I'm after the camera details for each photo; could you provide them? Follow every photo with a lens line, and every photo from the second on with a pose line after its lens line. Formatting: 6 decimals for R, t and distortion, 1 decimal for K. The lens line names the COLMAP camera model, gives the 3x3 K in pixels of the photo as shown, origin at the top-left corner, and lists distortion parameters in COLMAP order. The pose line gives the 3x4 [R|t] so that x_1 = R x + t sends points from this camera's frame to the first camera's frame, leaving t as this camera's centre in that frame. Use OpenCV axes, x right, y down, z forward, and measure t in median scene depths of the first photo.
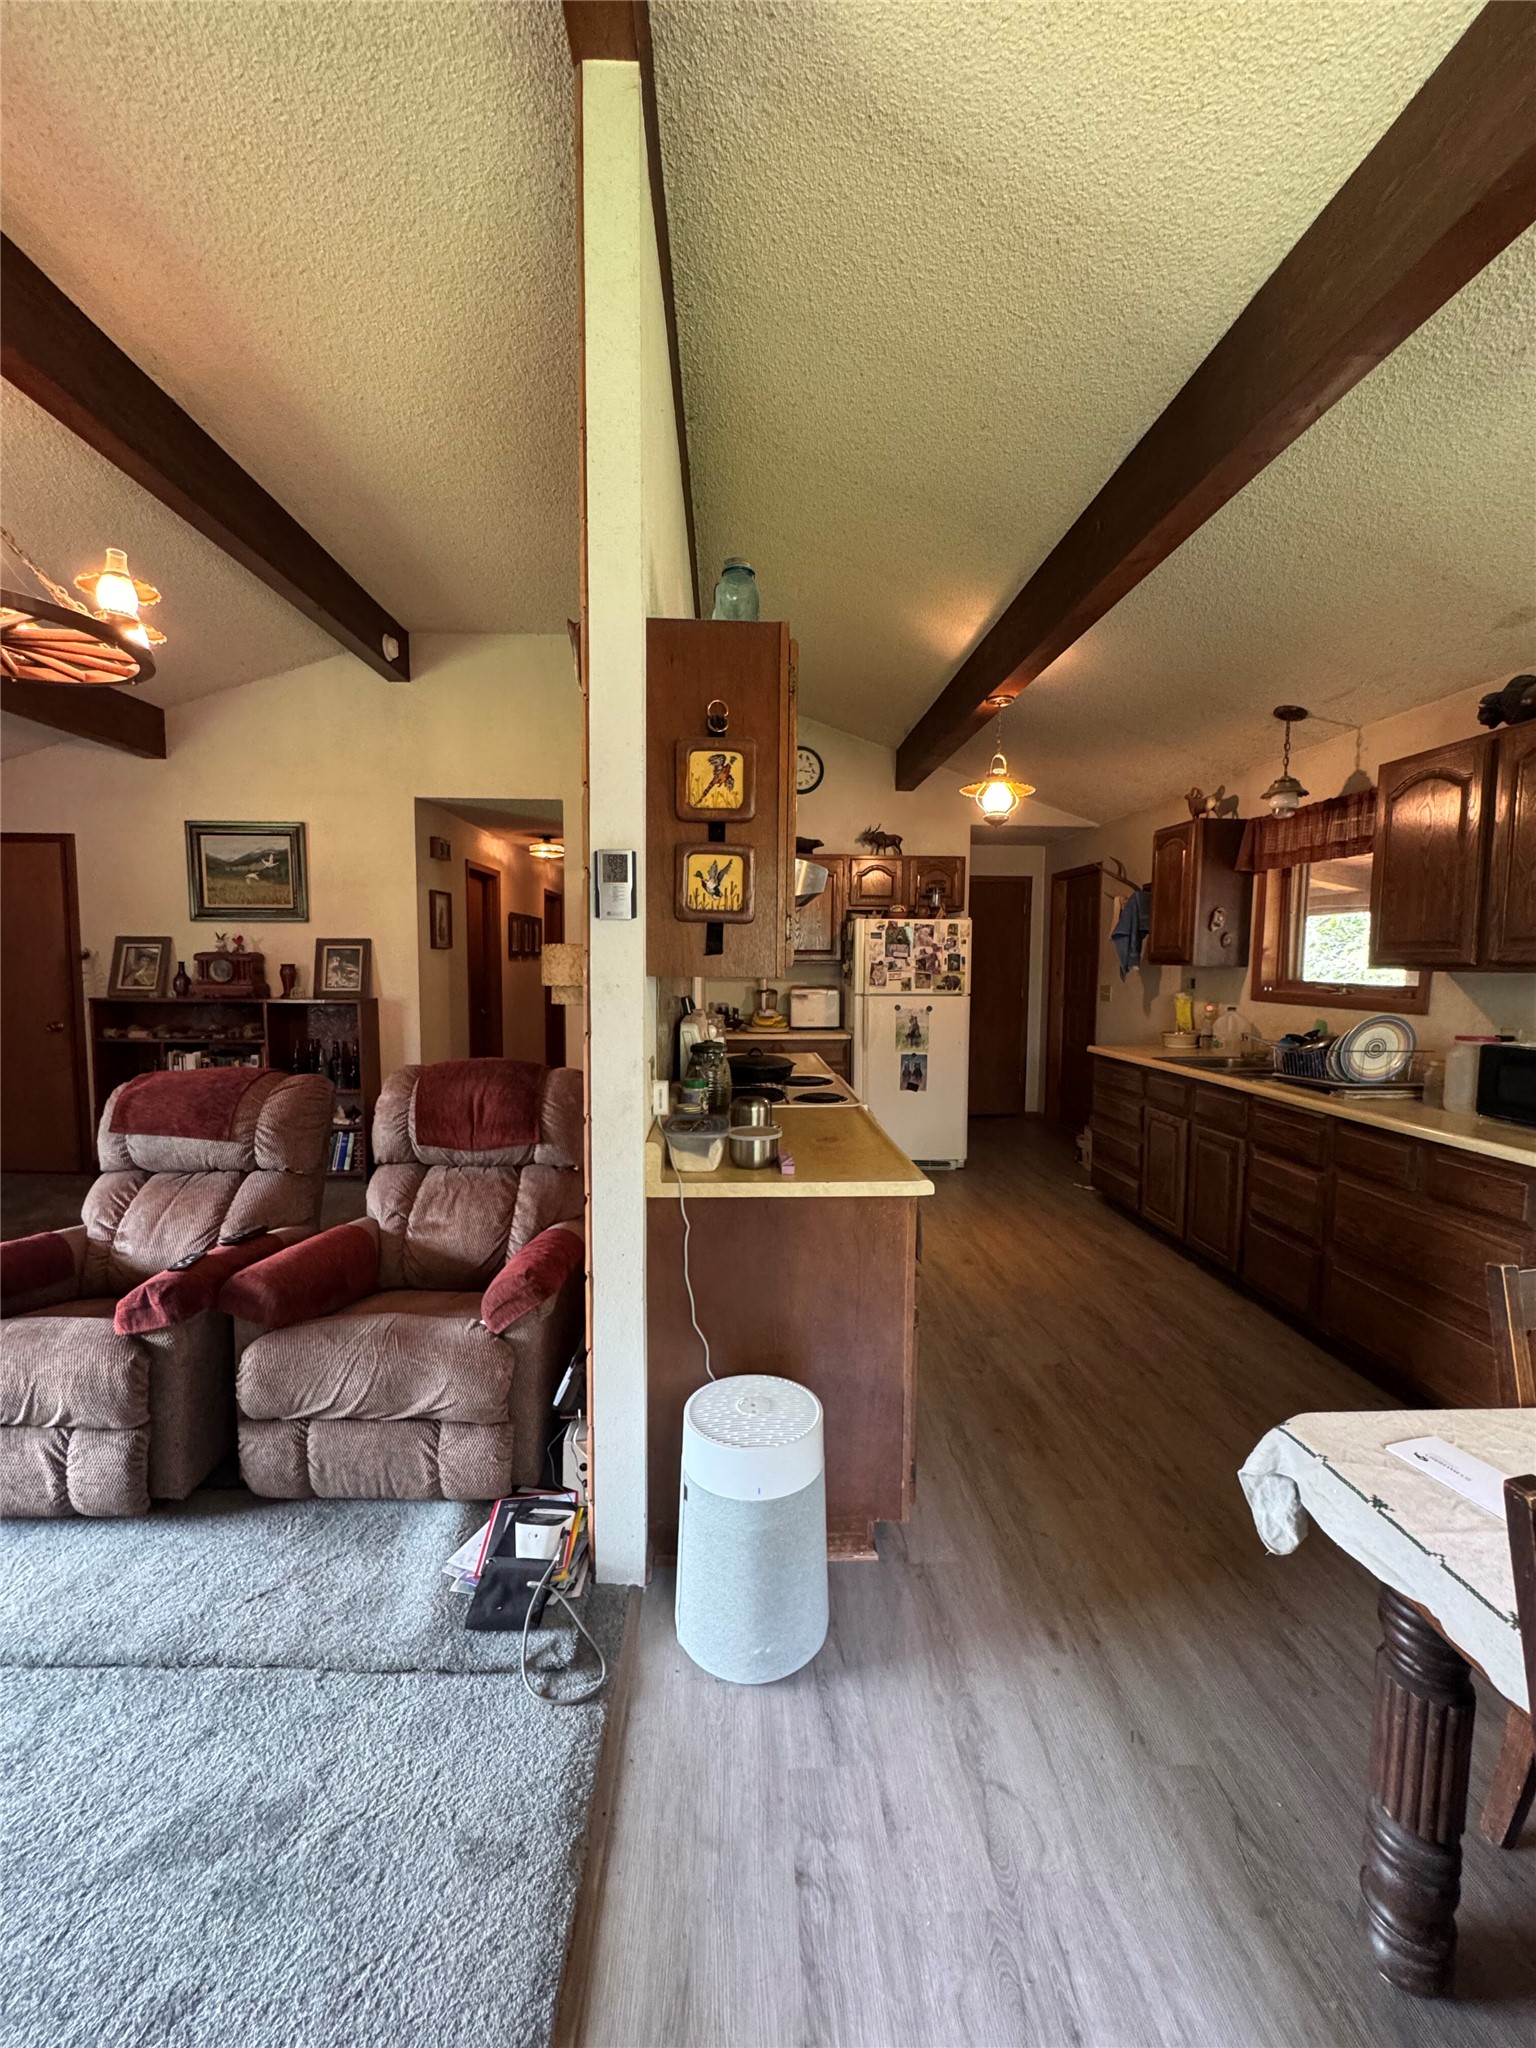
lens RADIAL K [[825.5, 0, 768.0], [0, 825.5, 1024.0], [0, 0, 1]] dist [-0.001297, -0.000458]
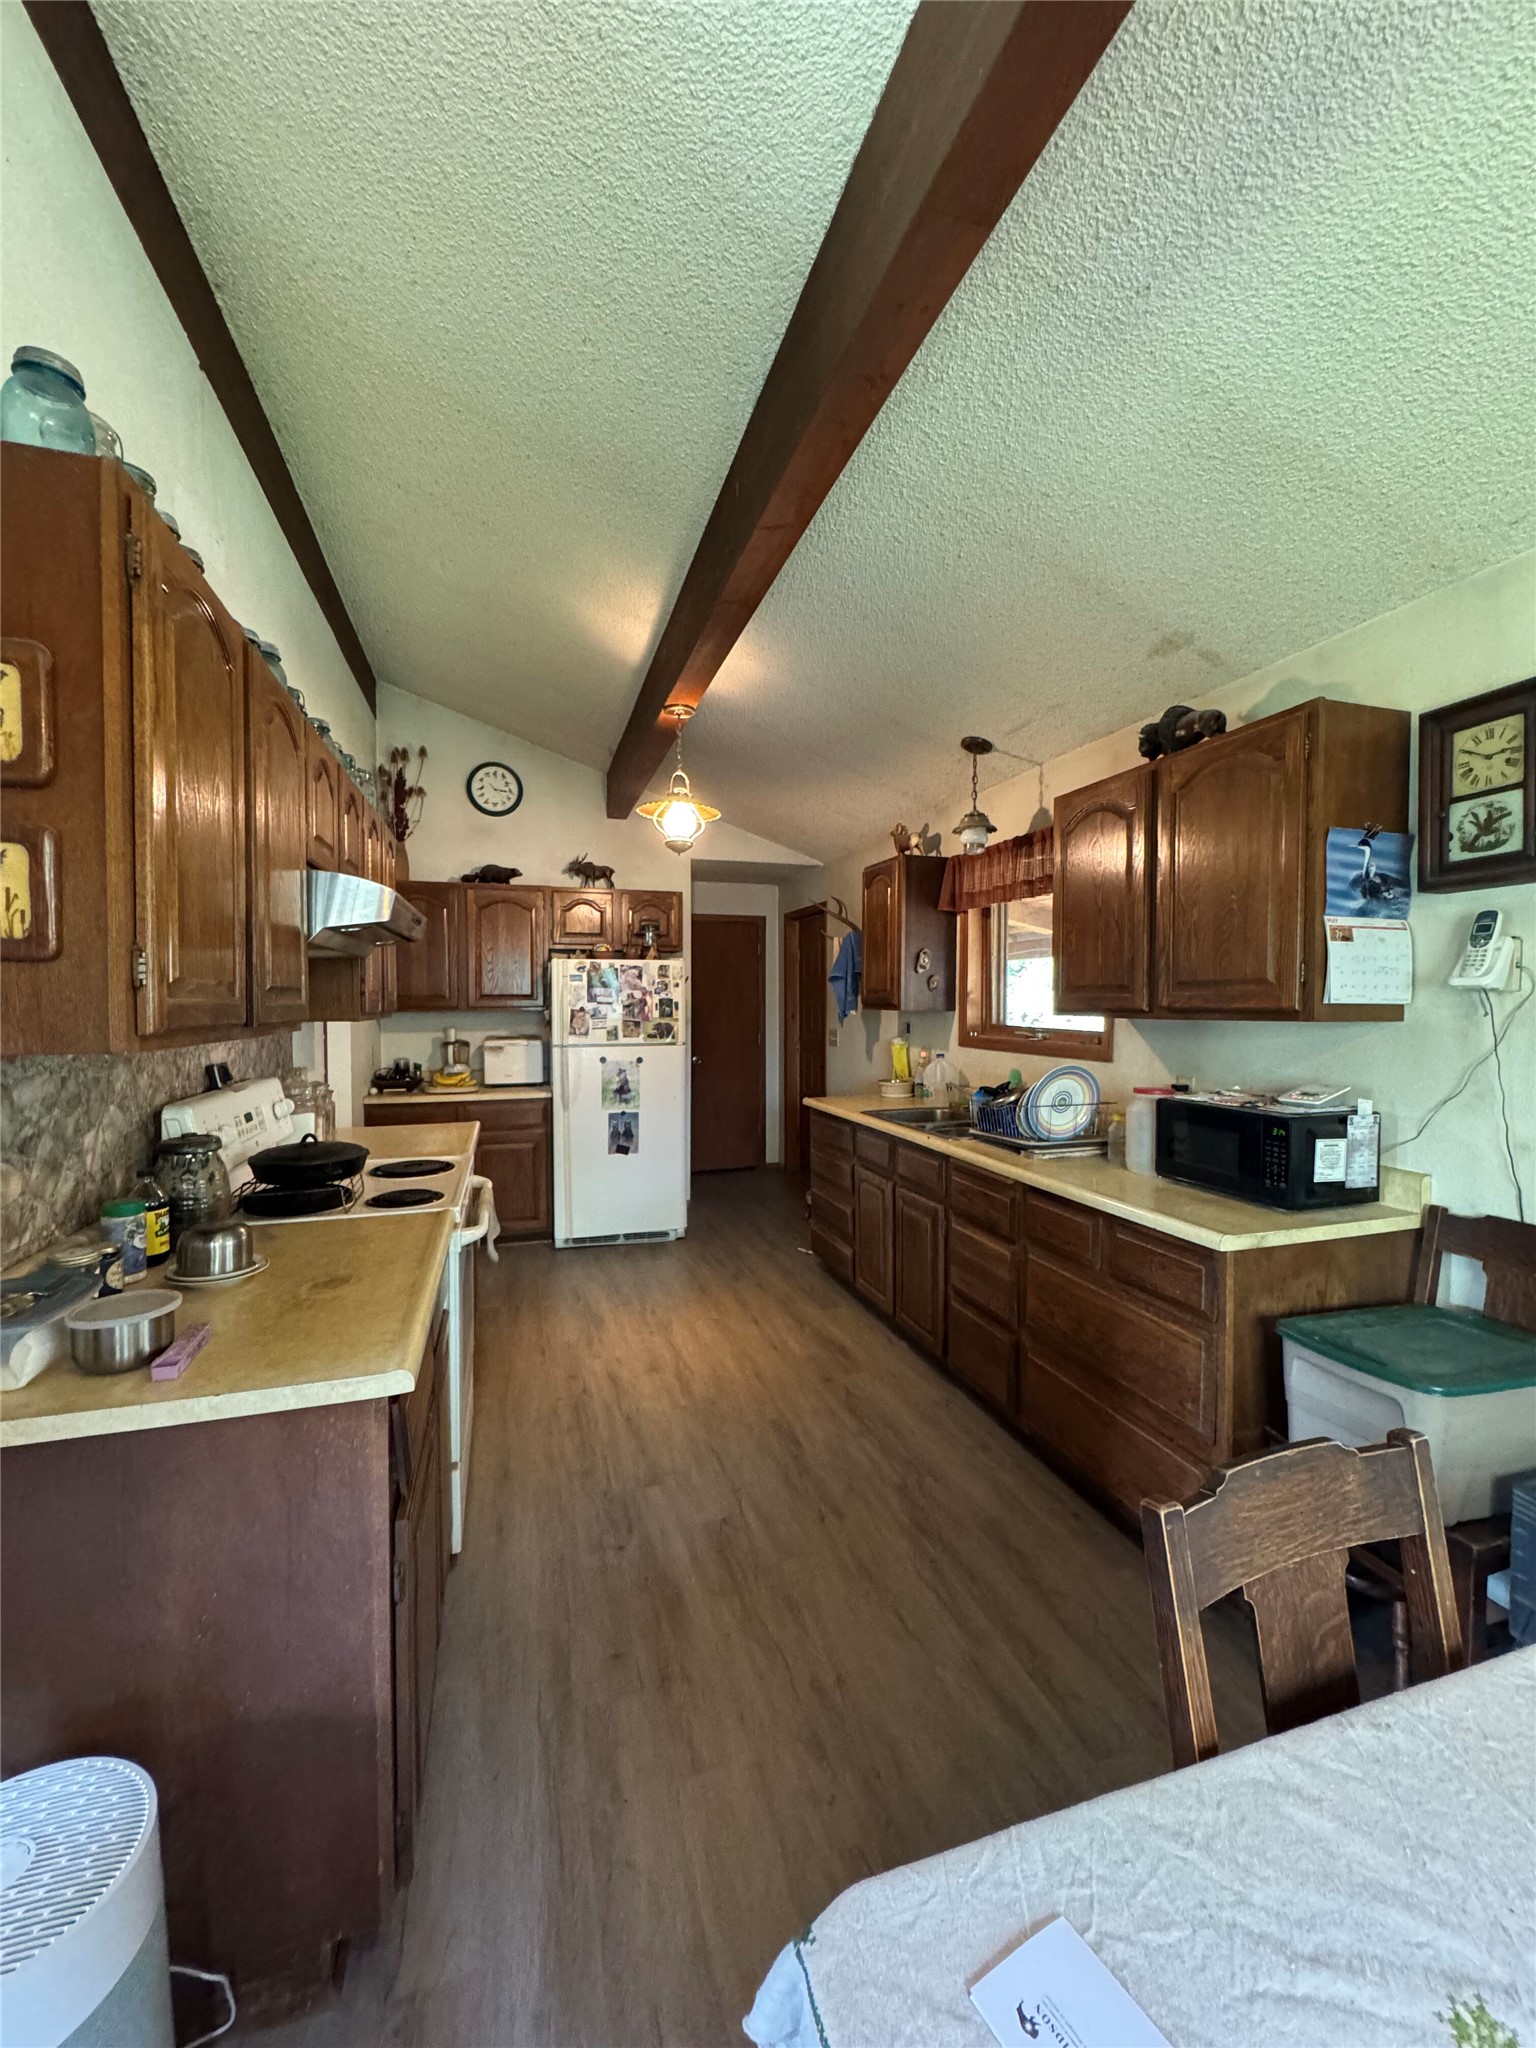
lens RADIAL K [[825.5, 0, 768.0], [0, 825.5, 1024.0], [0, 0, 1]] dist [-0.001297, -0.000458]
pose [[0.967697, -0.014079, 0.251723, 0.152242], [0.026540, 0.998581, -0.046176, -0.018267], [-0.250716, 0.051365, 0.966697, 0.152967]]
